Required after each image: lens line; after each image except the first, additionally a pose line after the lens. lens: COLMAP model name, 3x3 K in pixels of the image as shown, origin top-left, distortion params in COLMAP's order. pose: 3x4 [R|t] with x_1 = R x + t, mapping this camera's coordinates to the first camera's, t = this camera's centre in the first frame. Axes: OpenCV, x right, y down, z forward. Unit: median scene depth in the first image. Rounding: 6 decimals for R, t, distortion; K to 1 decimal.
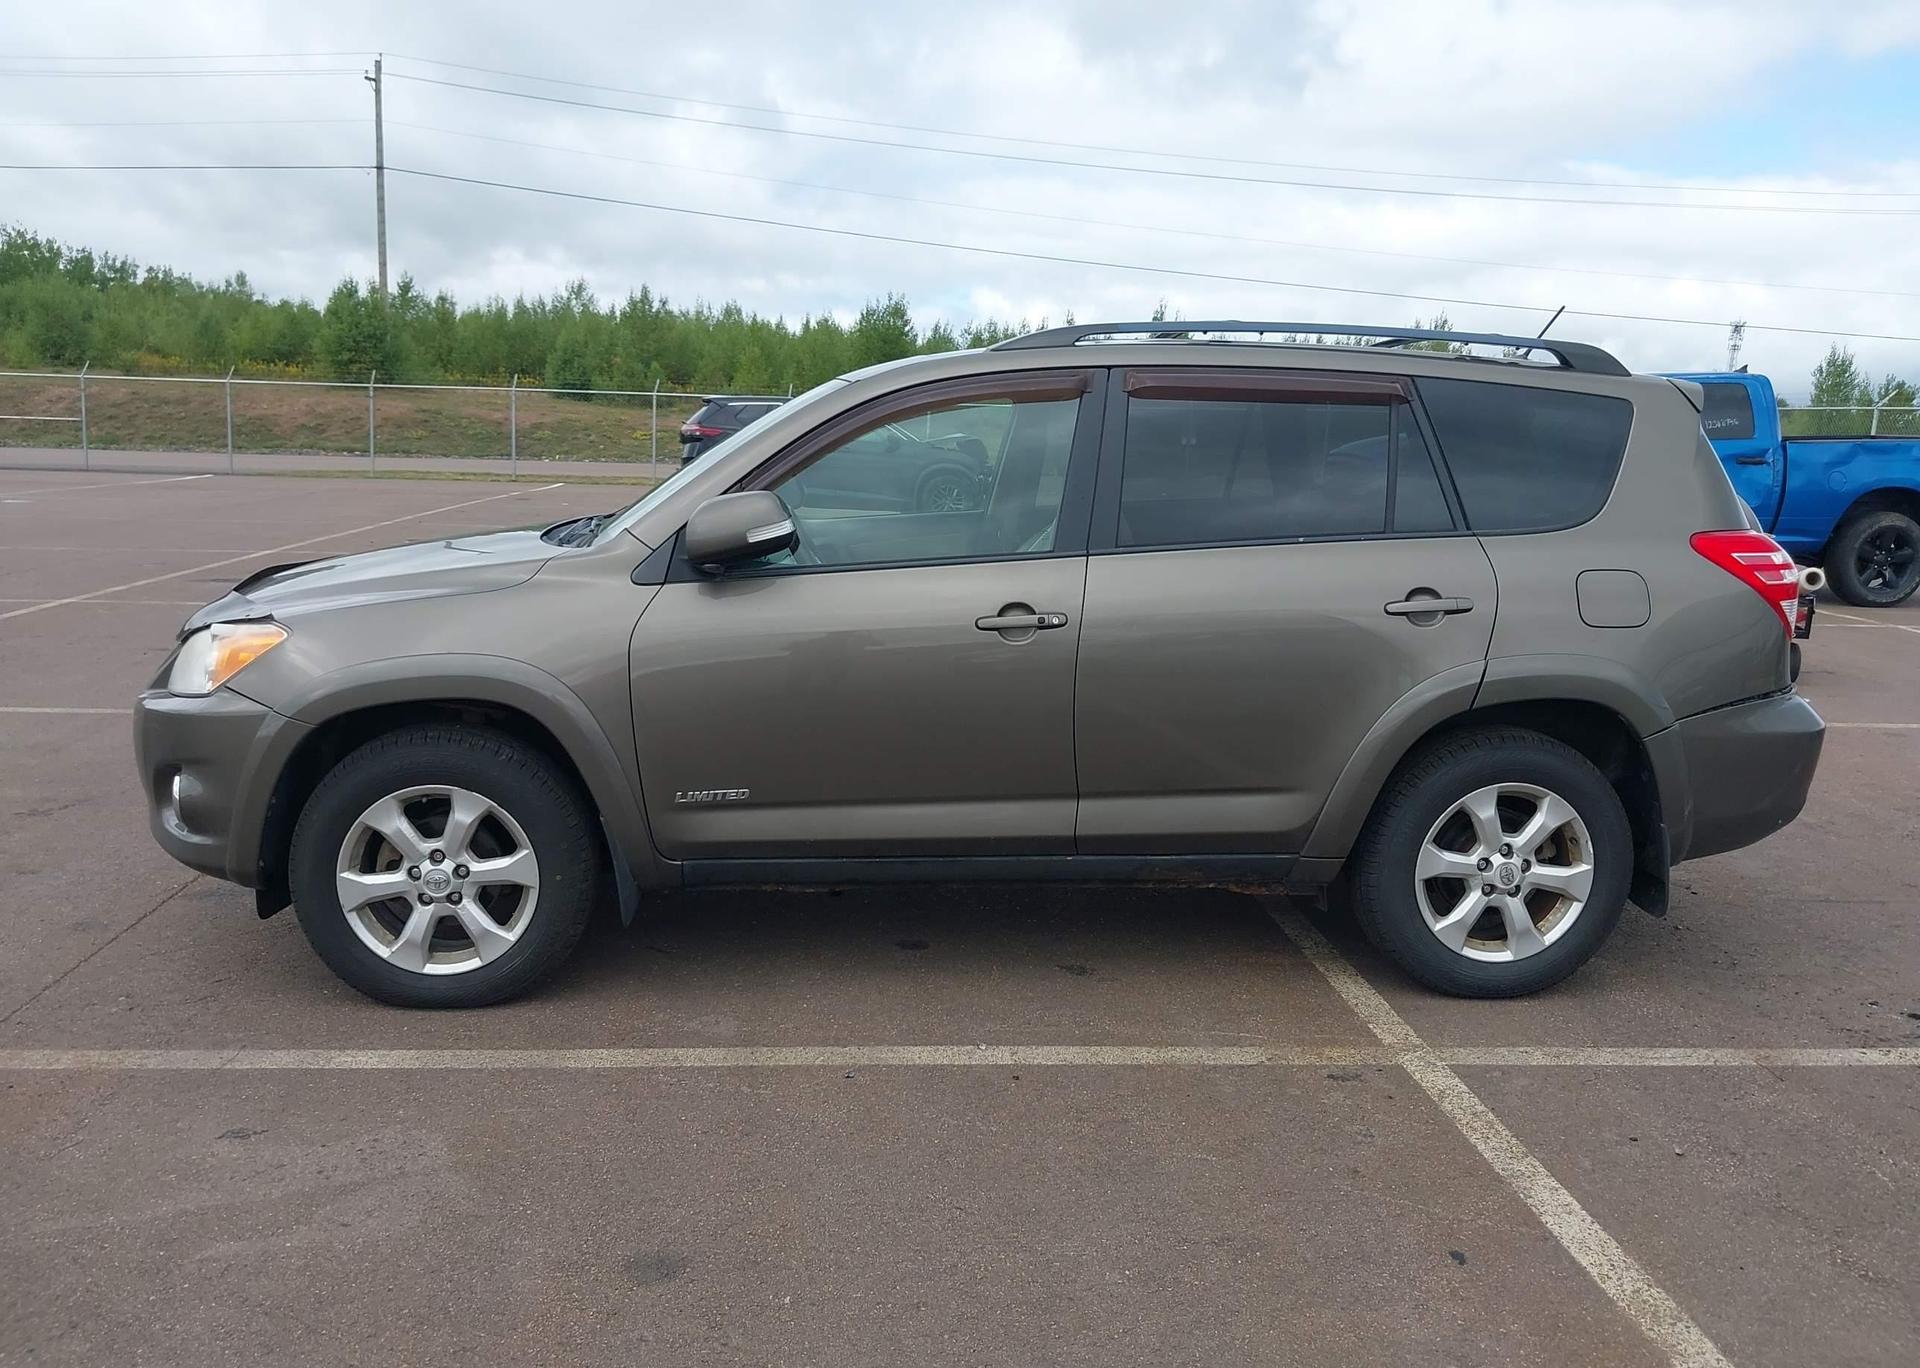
lens RADIAL K [[1537.3, 0, 956.4], [0, 1537.3, 686.4], [0, 0, 1]] dist [0.008702, -0.015711]
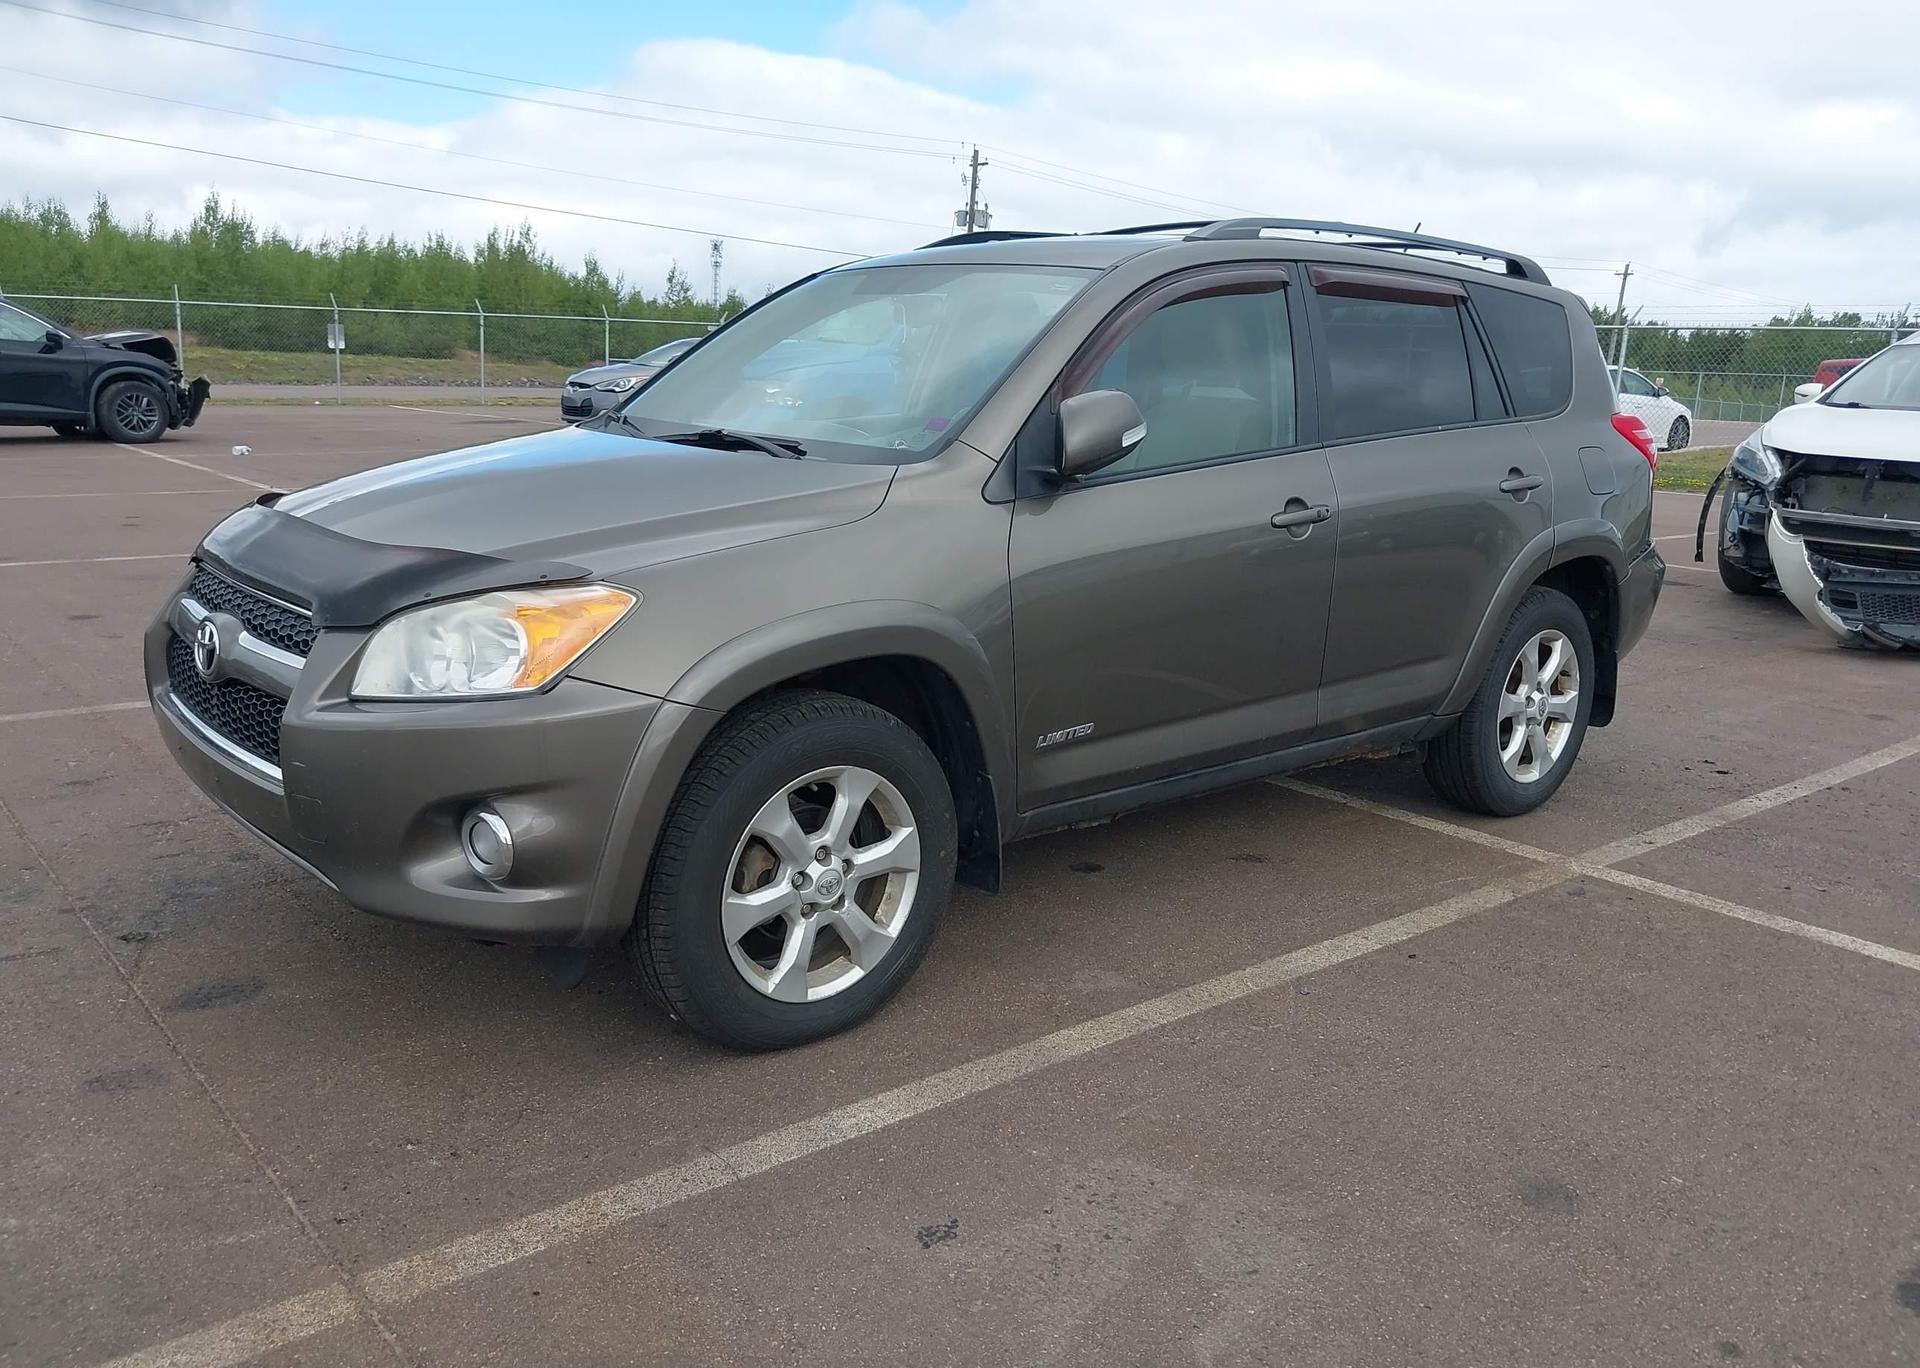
lens RADIAL K [[1511.6, 0, 960.0], [0, 1511.6, 684.0], [0, 0, 1]] dist [0.015386, -0.013570]
pose [[0.819089, -0.121903, 0.560564, -0.682394], [0.088202, 0.992304, 0.086912, -0.038325], [-0.566845, -0.021746, 0.823538, 0.300179]]
